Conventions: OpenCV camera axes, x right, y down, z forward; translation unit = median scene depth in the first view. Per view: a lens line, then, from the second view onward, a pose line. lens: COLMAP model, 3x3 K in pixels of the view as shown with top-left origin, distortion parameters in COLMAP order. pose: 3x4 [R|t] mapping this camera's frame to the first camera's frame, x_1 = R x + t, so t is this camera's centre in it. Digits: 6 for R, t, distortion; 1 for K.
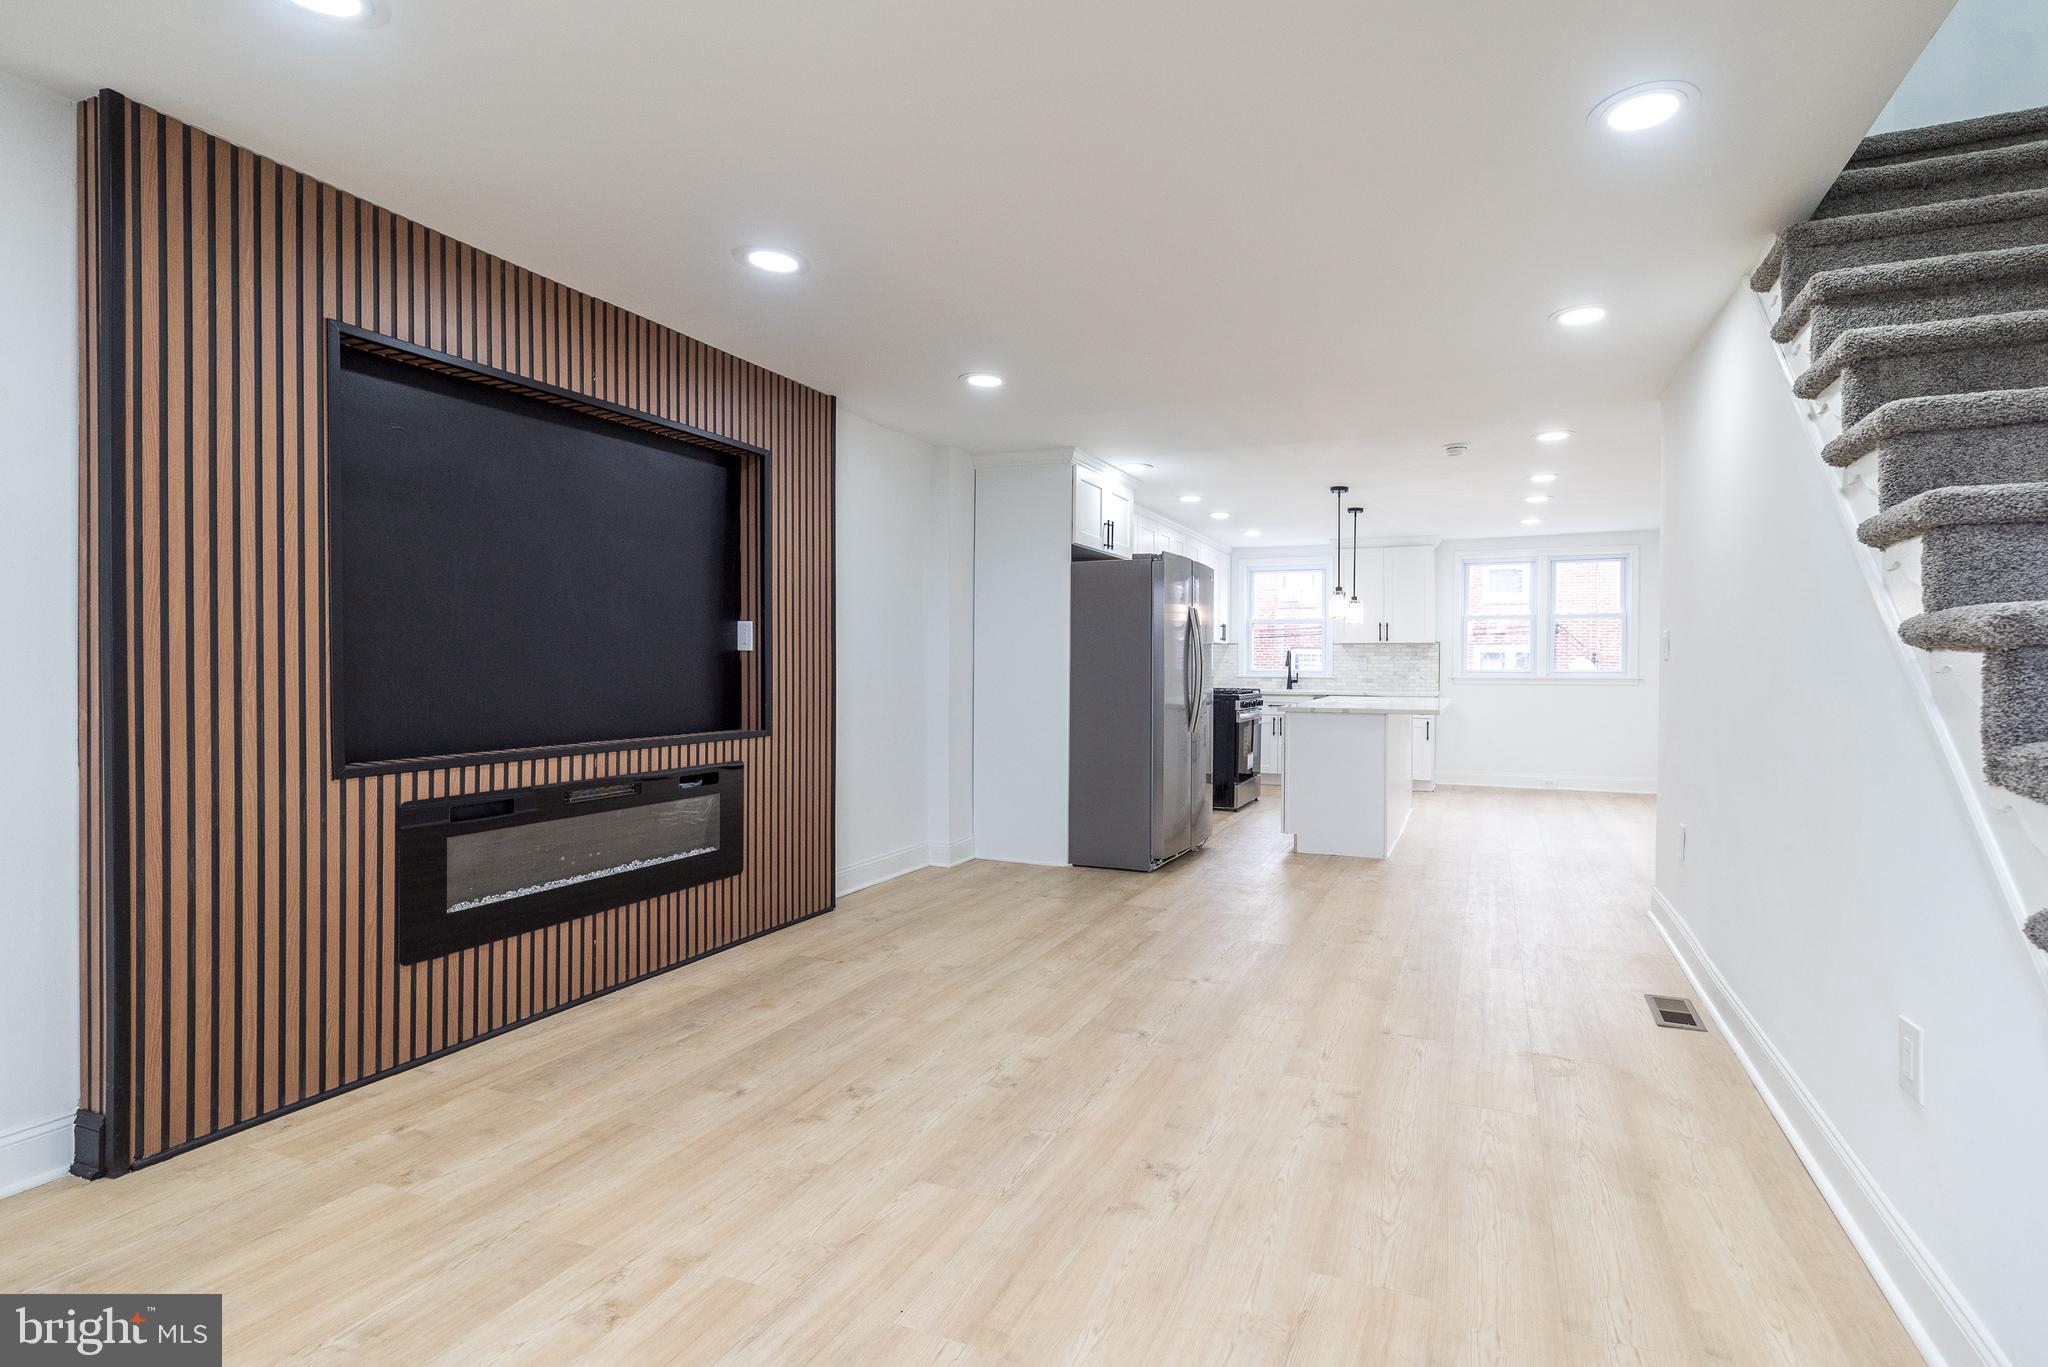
lens RADIAL K [[938.3, 0, 1154.1], [0, 938.3, 674.2], [0, 0, 1]] dist [0.007716, 0.000419]
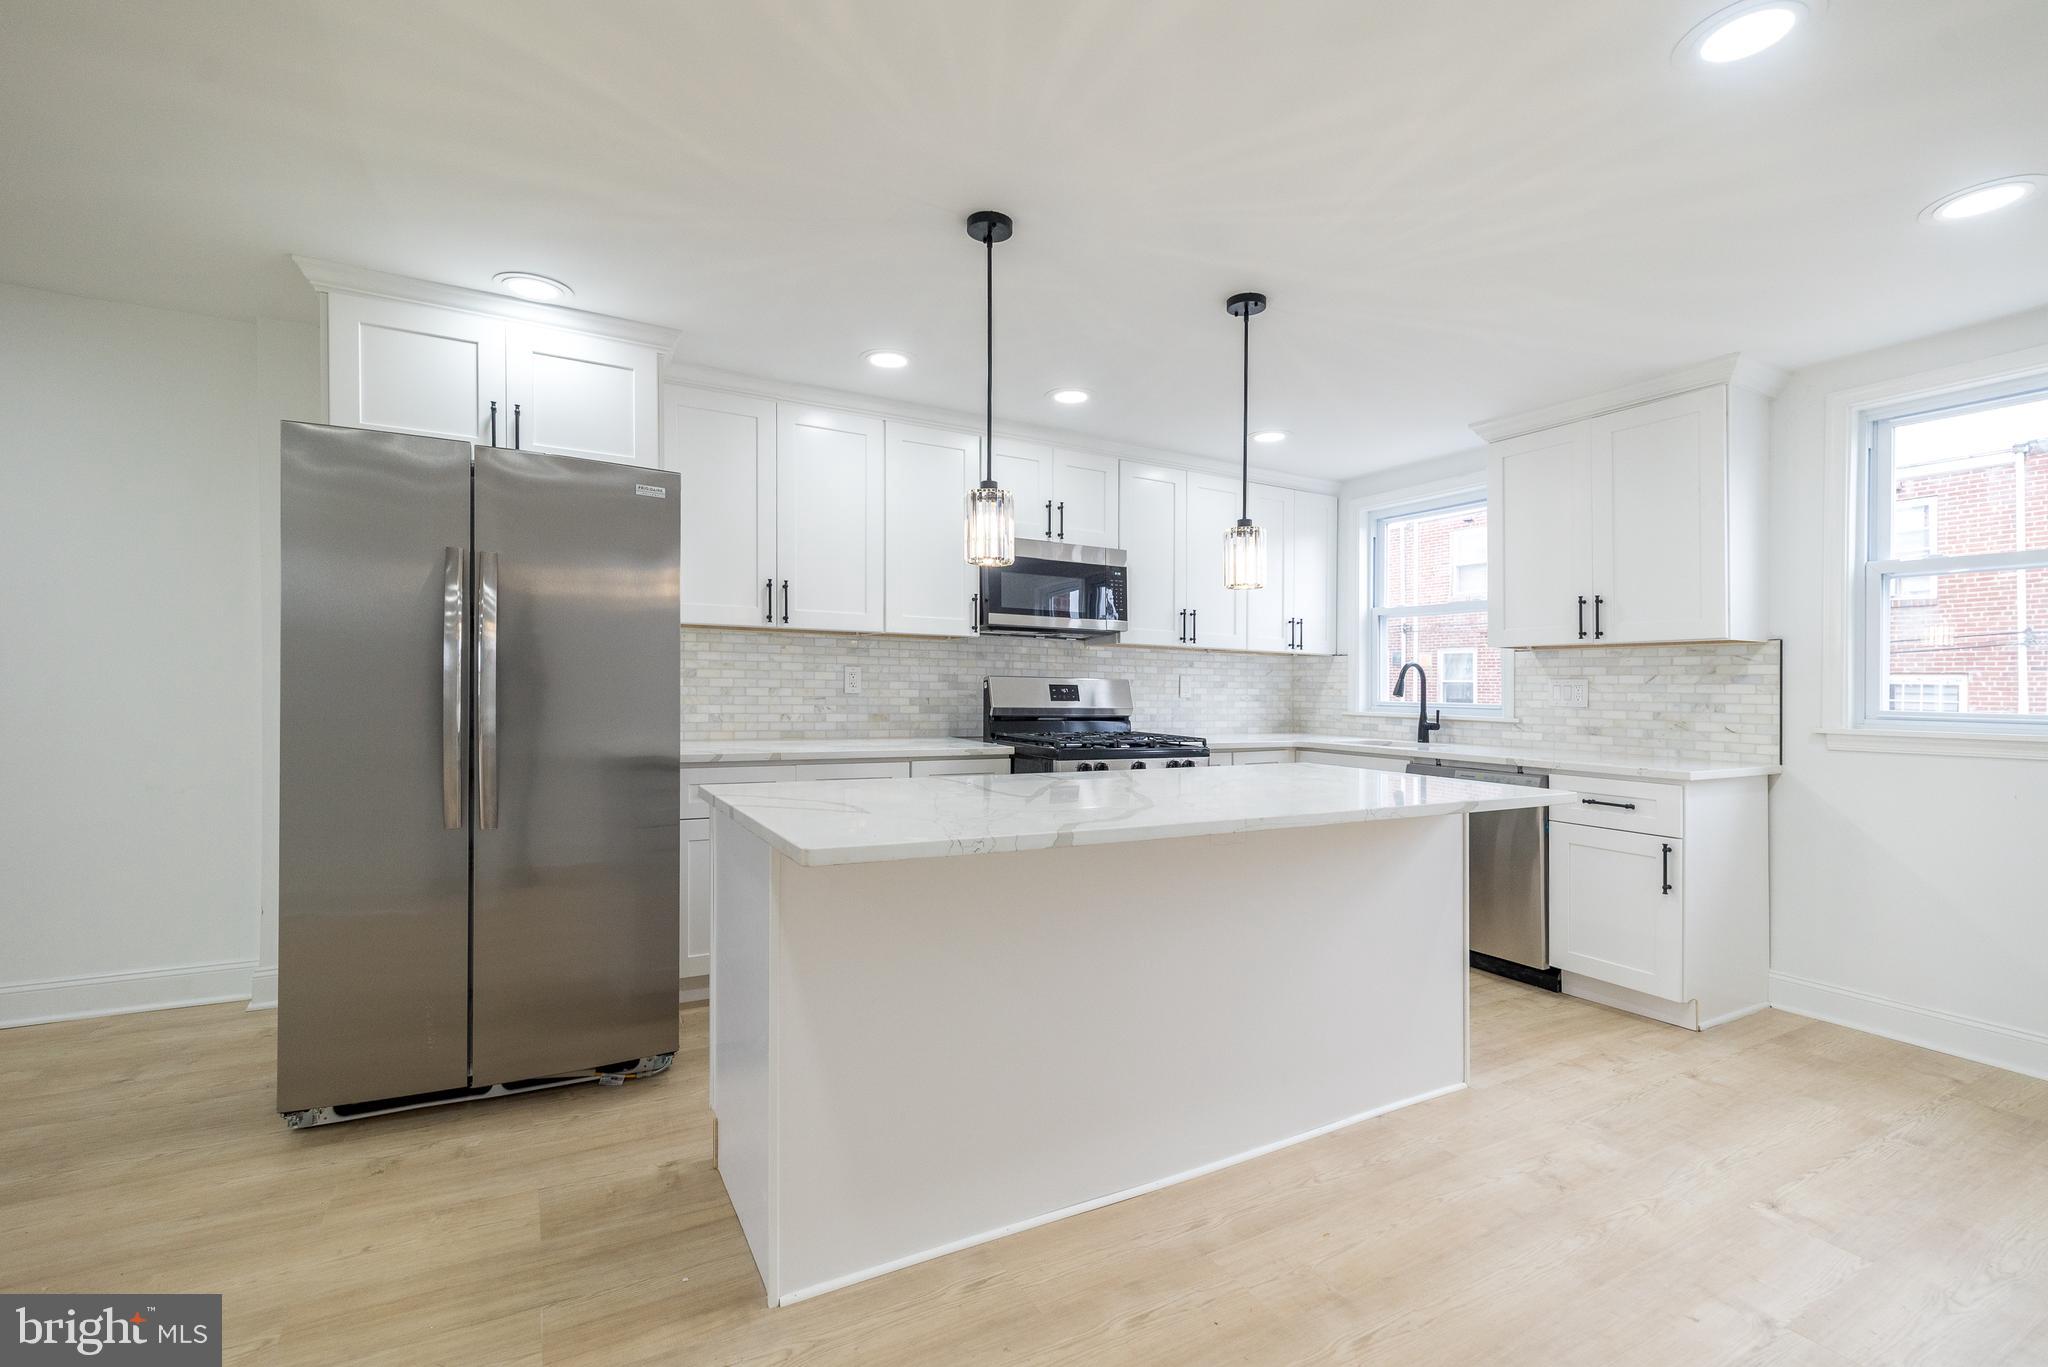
lens RADIAL K [[897.3, 0, 1016.3], [0, 897.3, 687.0], [0, 0, 1]] dist [0.007155, -0.000105]
pose [[0.746491, 0.004548, -0.665380, 0.953929], [-0.018731, 0.999724, -0.014181, -0.009223], [0.665132, 0.023049, 0.746370, 1.564467]]
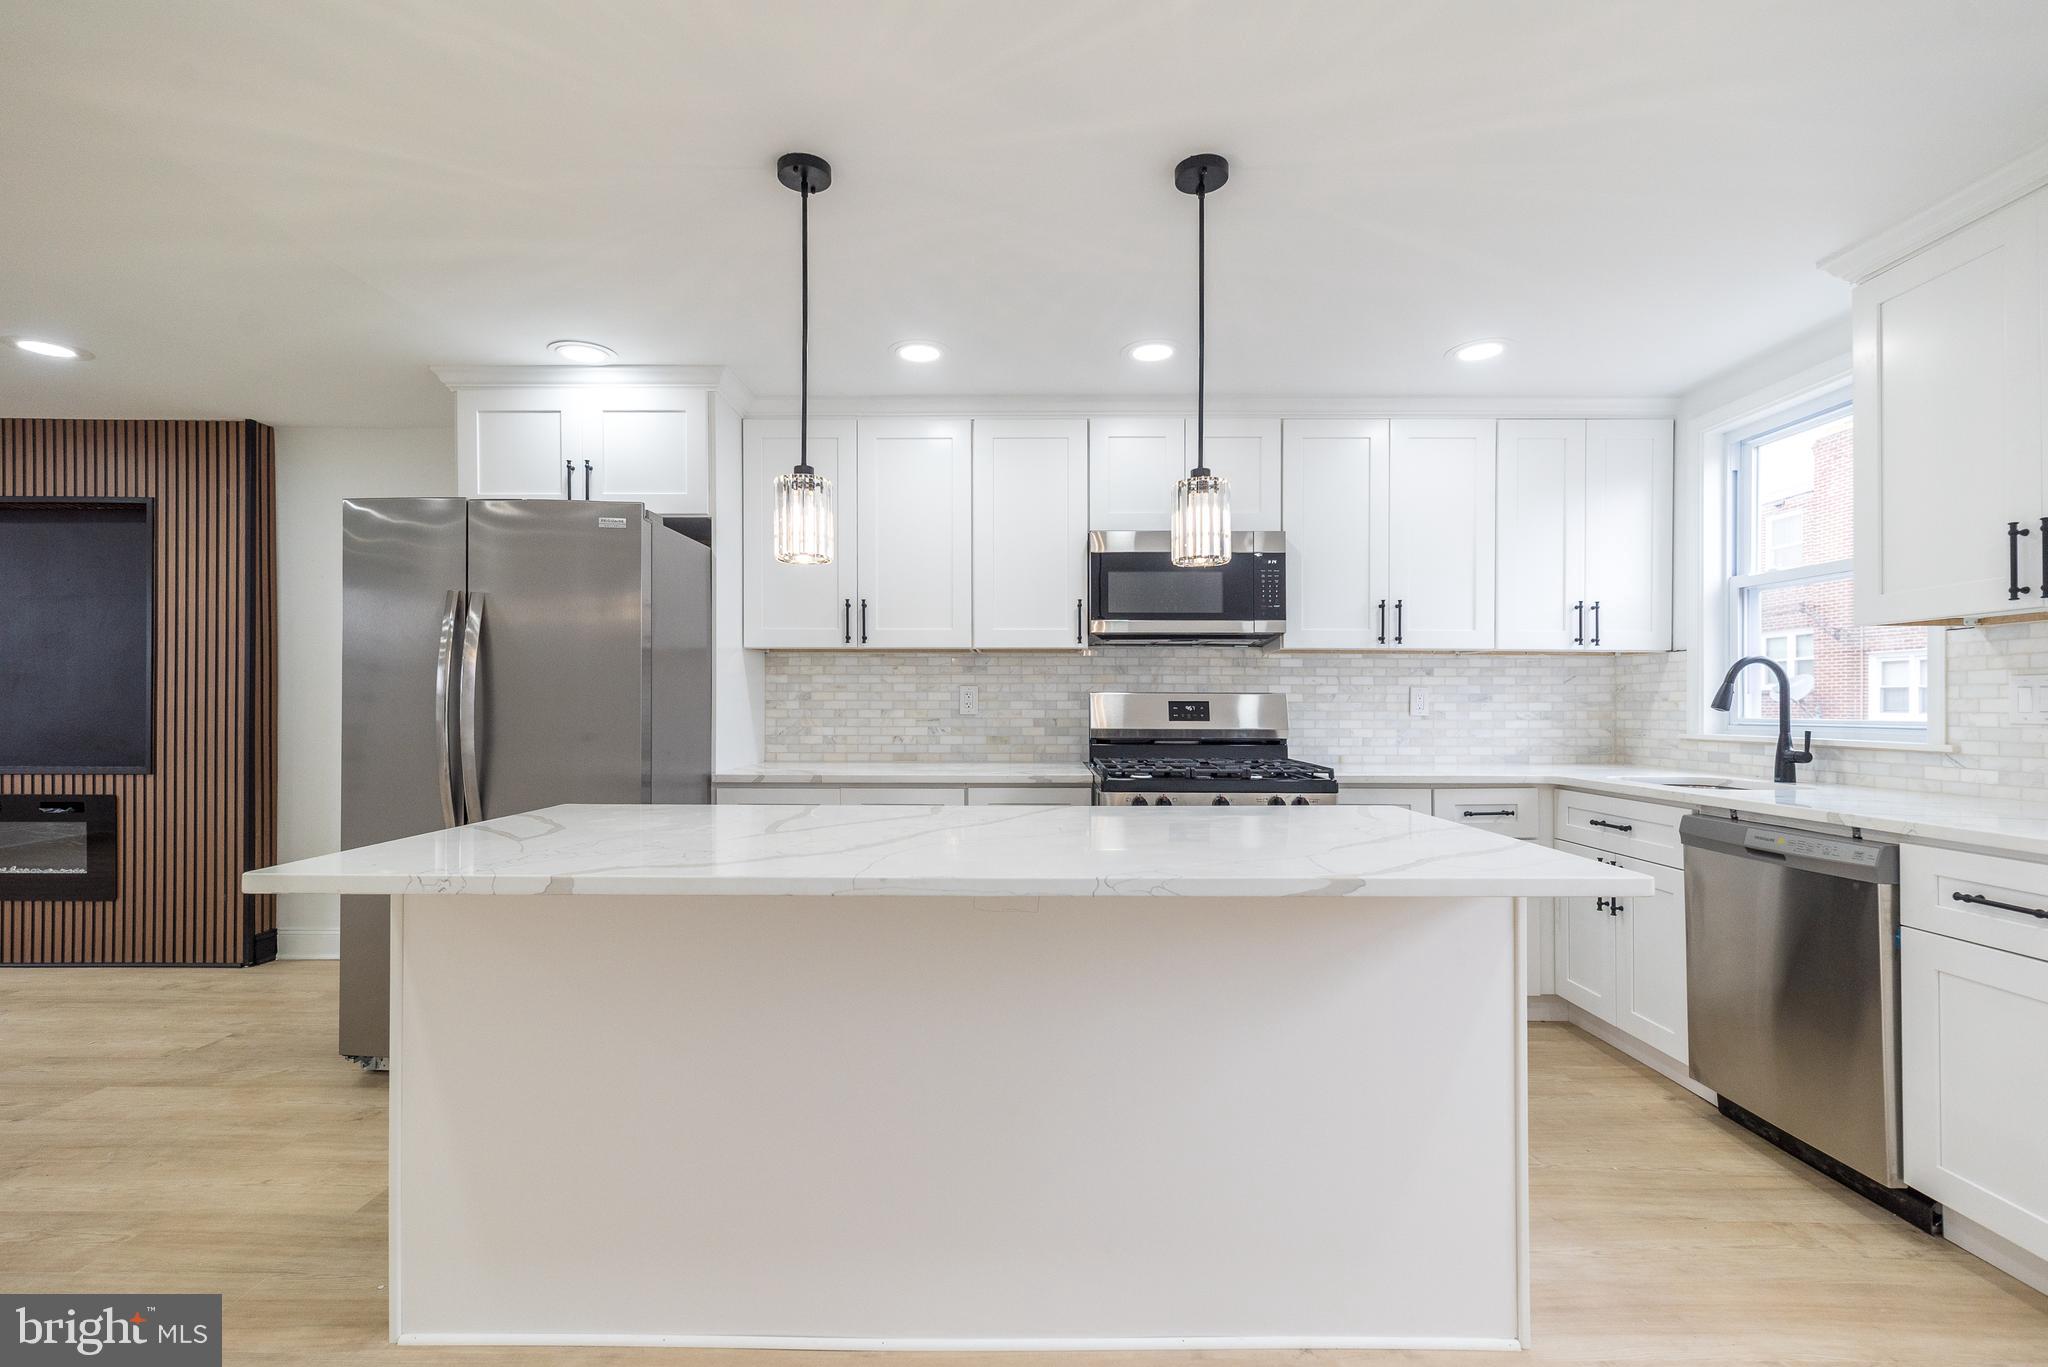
lens RADIAL K [[909.8, 0, 1017.0], [0, 909.8, 710.0], [0, 0, 1]] dist [0.007594, 0.000419]
pose [[0.324578, -0.003547, -0.945852, 1.117548], [-0.010609, 0.999916, -0.007390, -0.011556], [0.945800, 0.012433, 0.324513, 2.059290]]
